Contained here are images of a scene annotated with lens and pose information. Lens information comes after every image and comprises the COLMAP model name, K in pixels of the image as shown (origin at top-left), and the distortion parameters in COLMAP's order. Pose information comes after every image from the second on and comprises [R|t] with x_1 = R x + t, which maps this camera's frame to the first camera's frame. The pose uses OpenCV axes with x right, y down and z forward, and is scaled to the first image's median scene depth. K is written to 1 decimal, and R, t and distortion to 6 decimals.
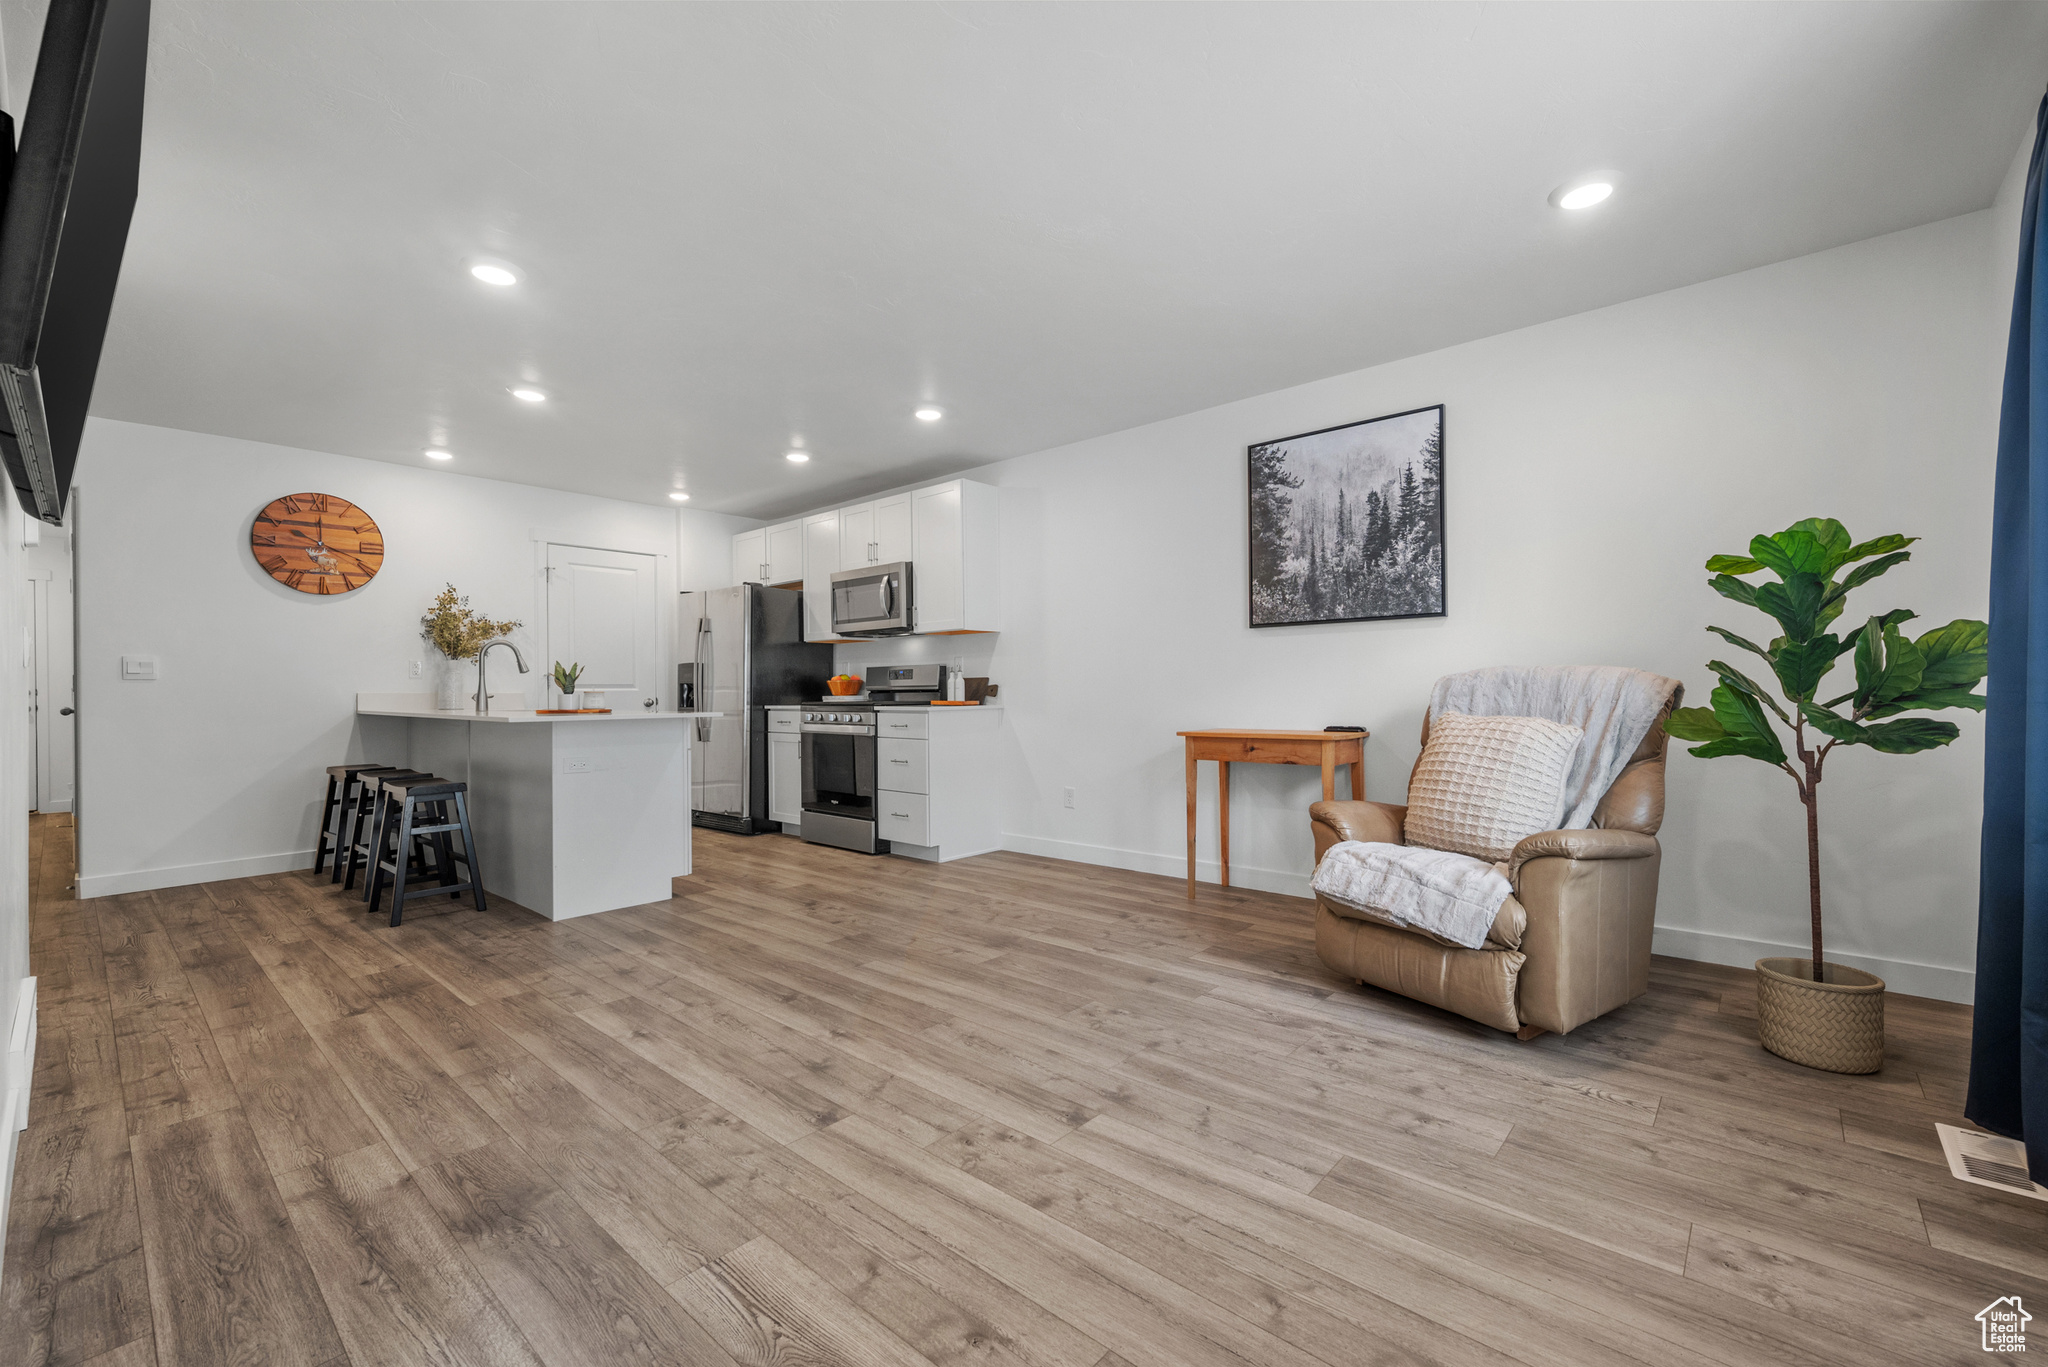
lens RADIAL K [[848.3, 0, 1040.9], [0, 848.3, 690.2], [0, 0, 1]] dist [-0.002308, 0.000100]
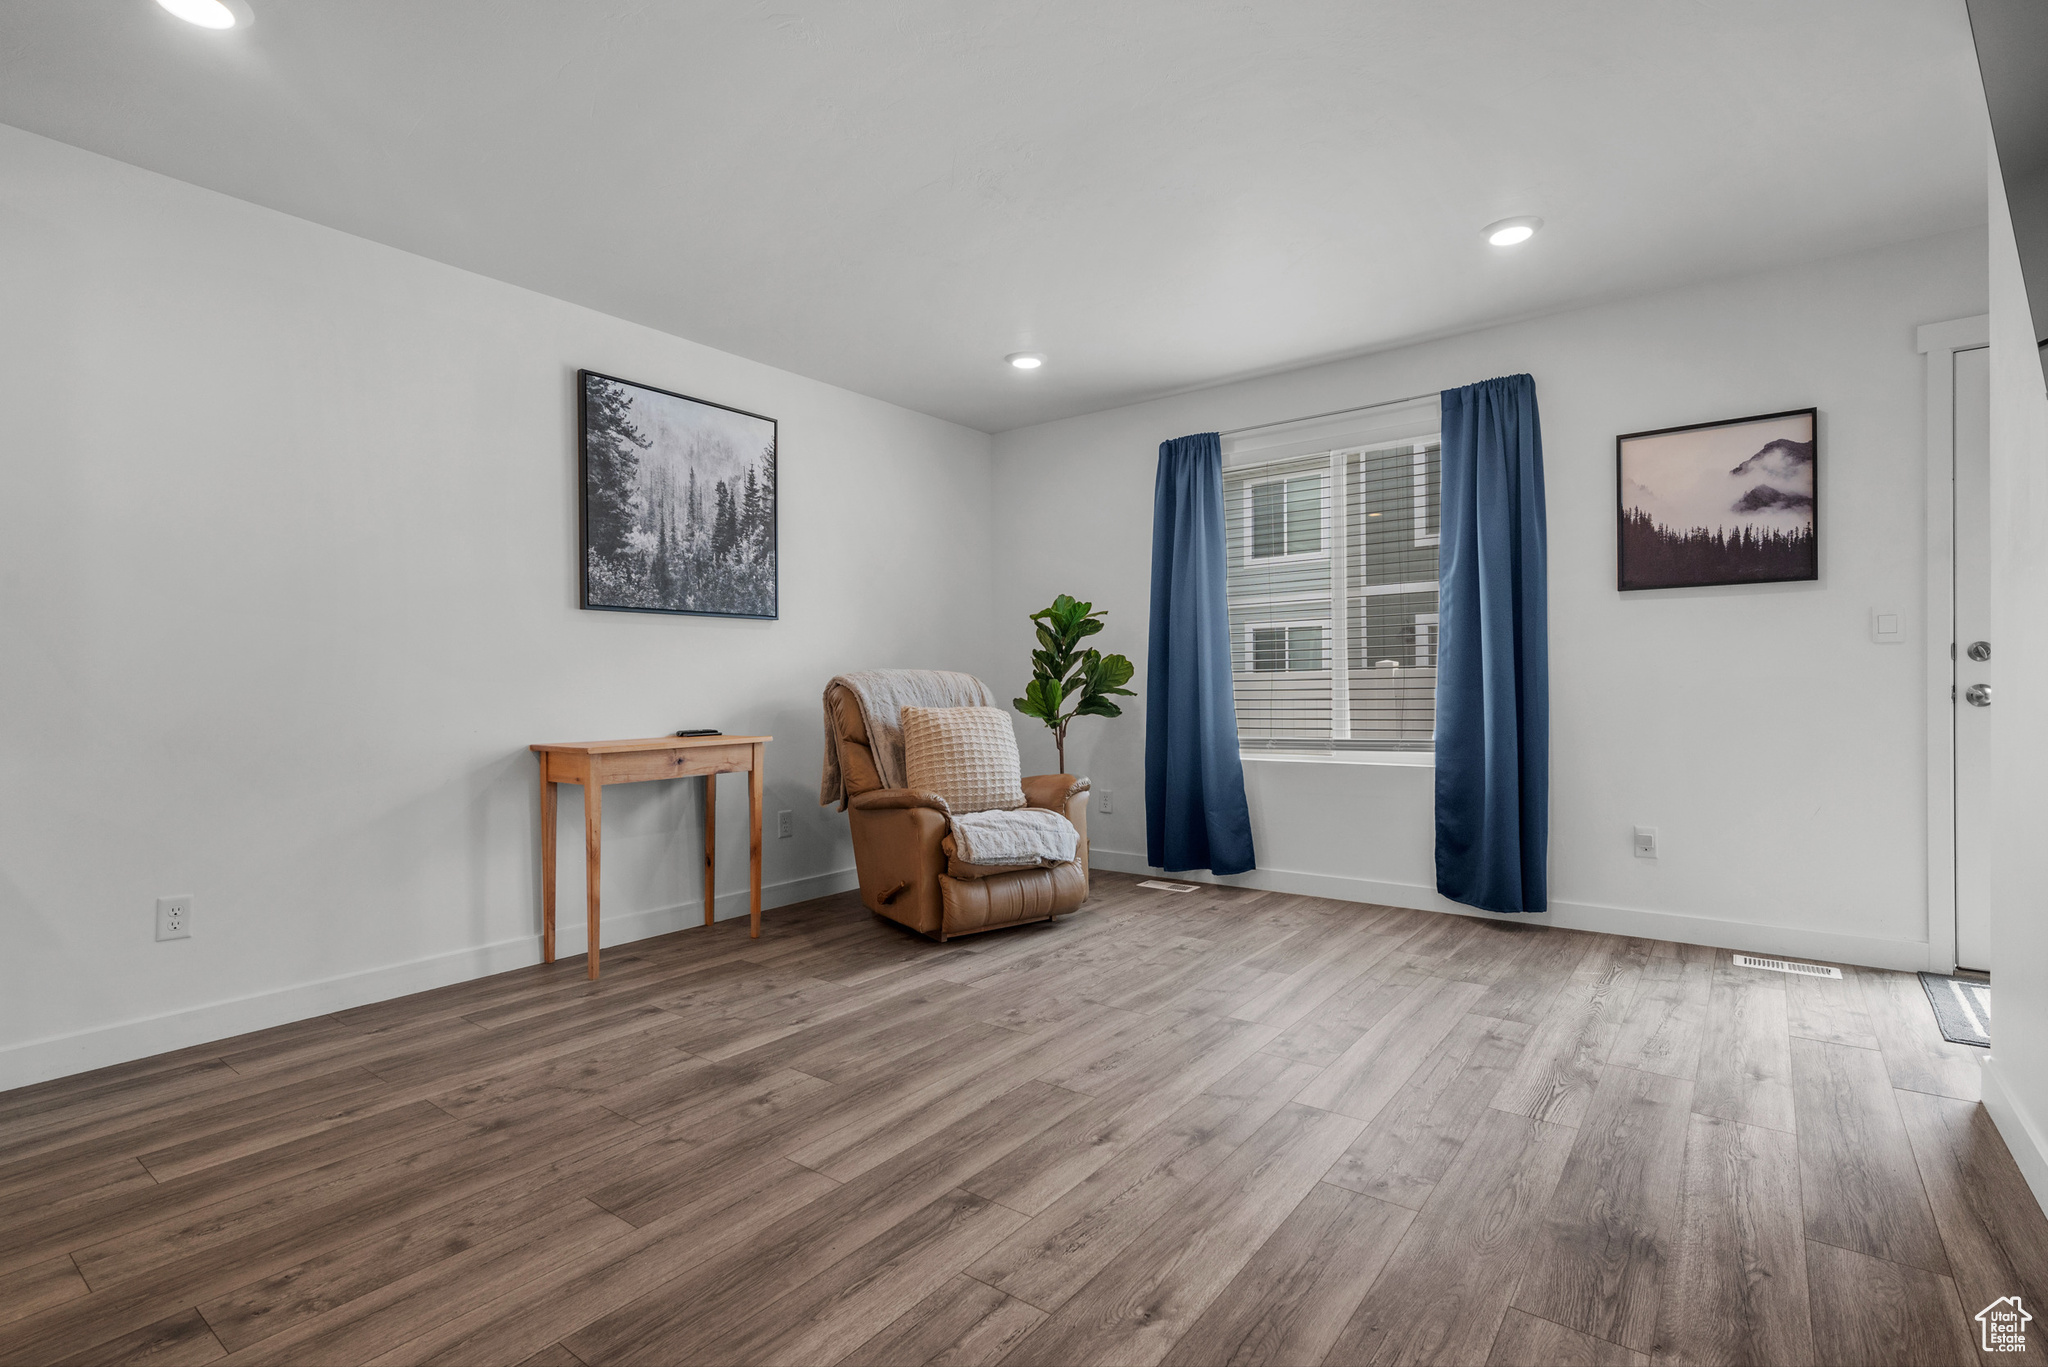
lens RADIAL K [[951.9, 0, 1036.8], [0, 951.9, 683.5], [0, 0, 1]] dist [0.001143, 0.001277]
pose [[-0.066909, 0.011281, 0.997695, -1.047227], [0.010203, 0.999892, -0.010622, 0.012003], [-0.997707, 0.009469, -0.067017, 1.080502]]
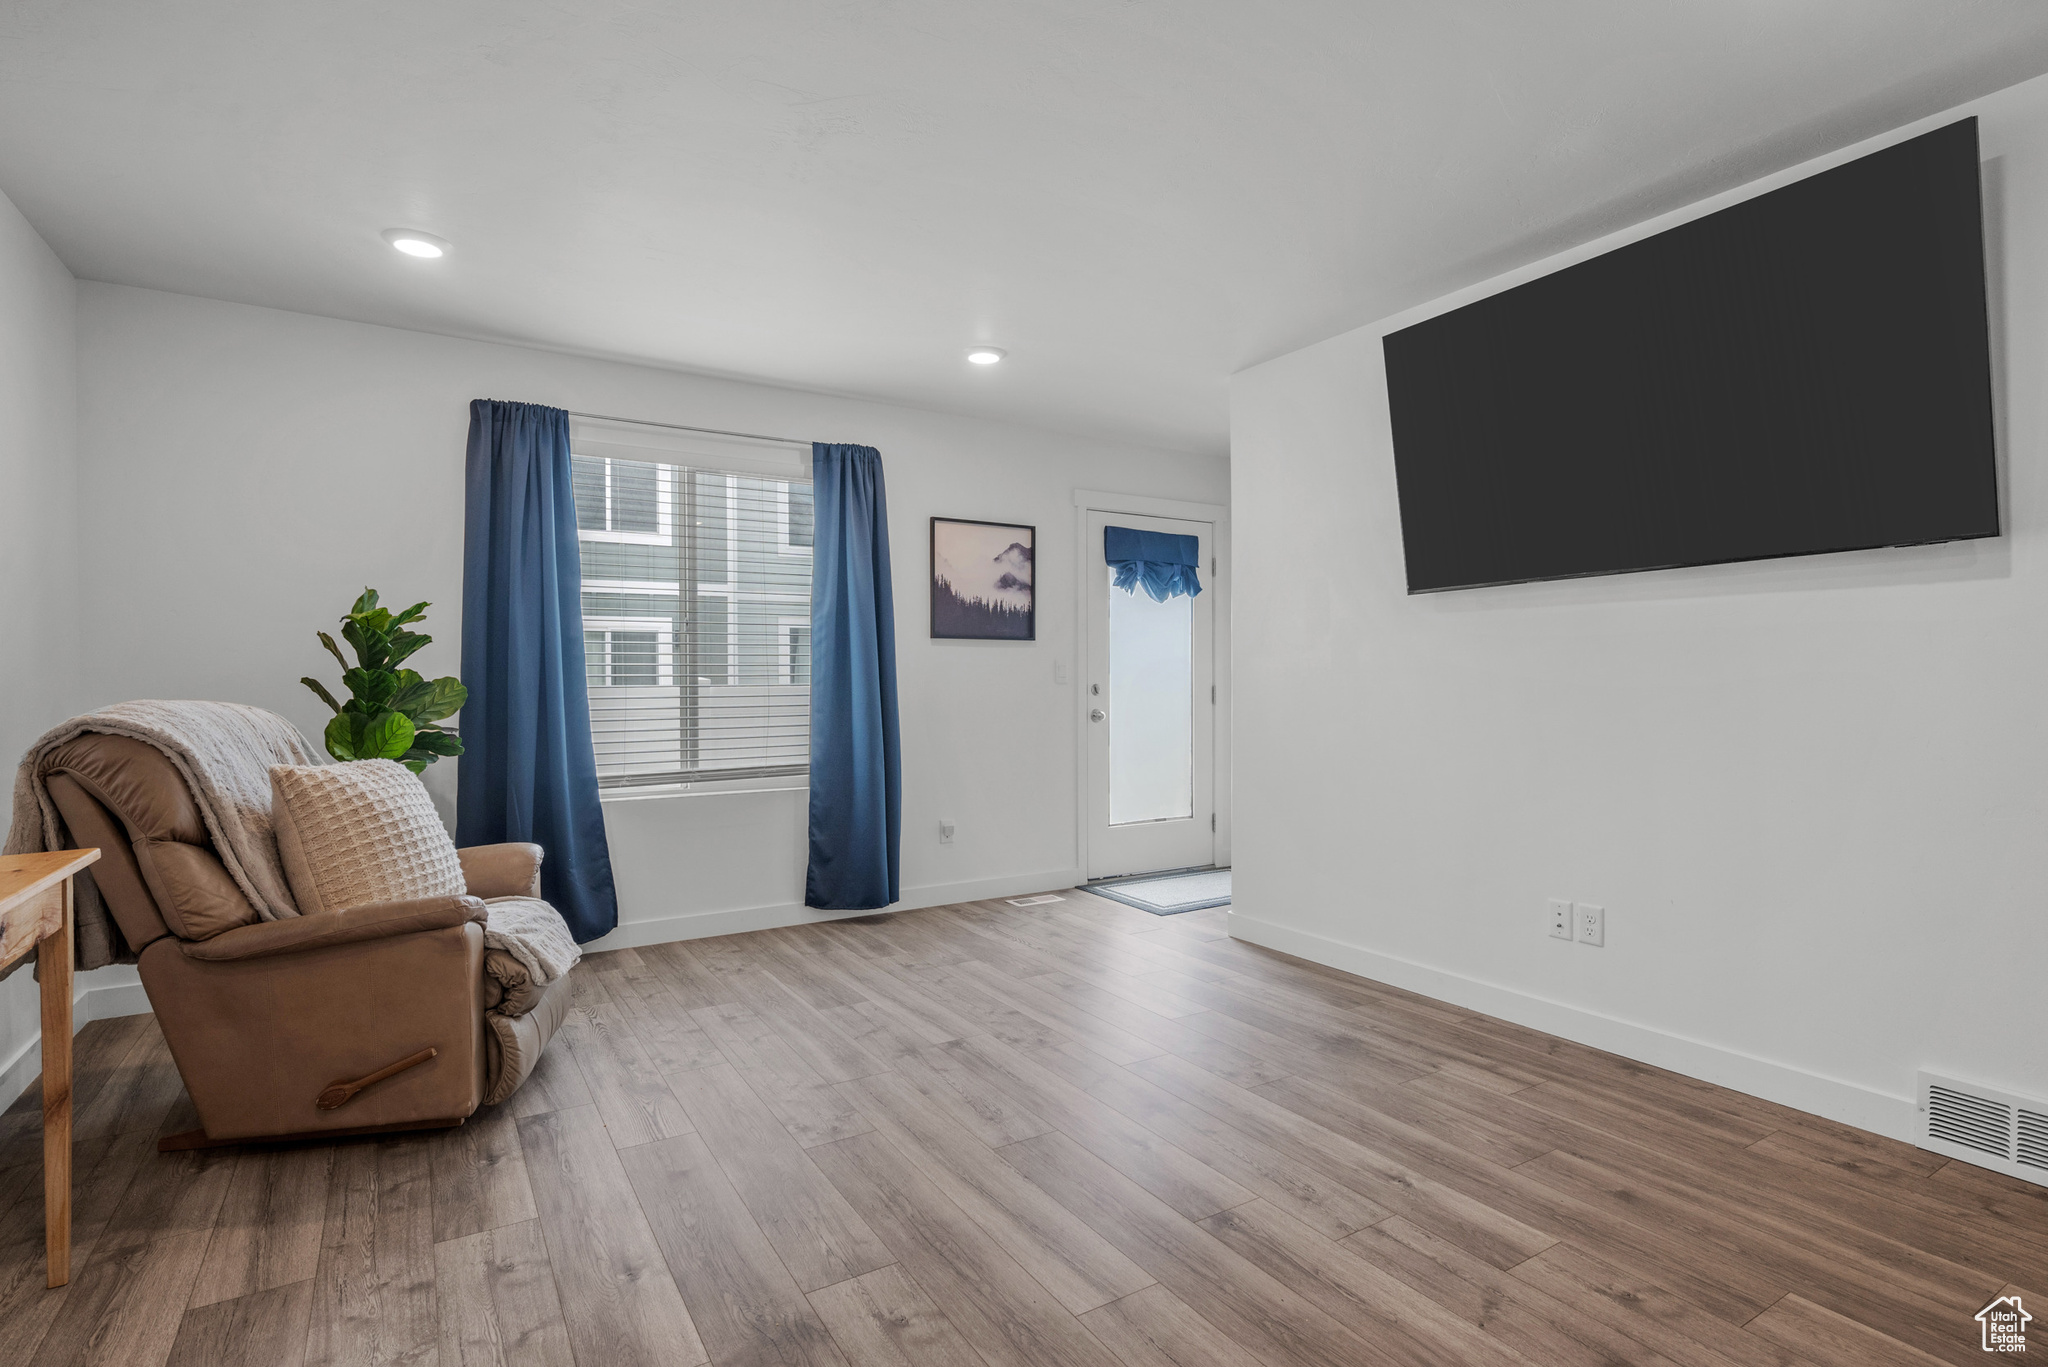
lens RADIAL K [[1000.8, 0, 1020.3], [0, 1000.8, 684.4], [0, 0, 1]] dist [-0.003015, 0.000026]
pose [[-0.951249, 0.012226, 0.308183, -0.421219], [0.012366, 0.999922, -0.001499, -0.039726], [-0.308177, 0.002385, -0.951326, 1.905617]]
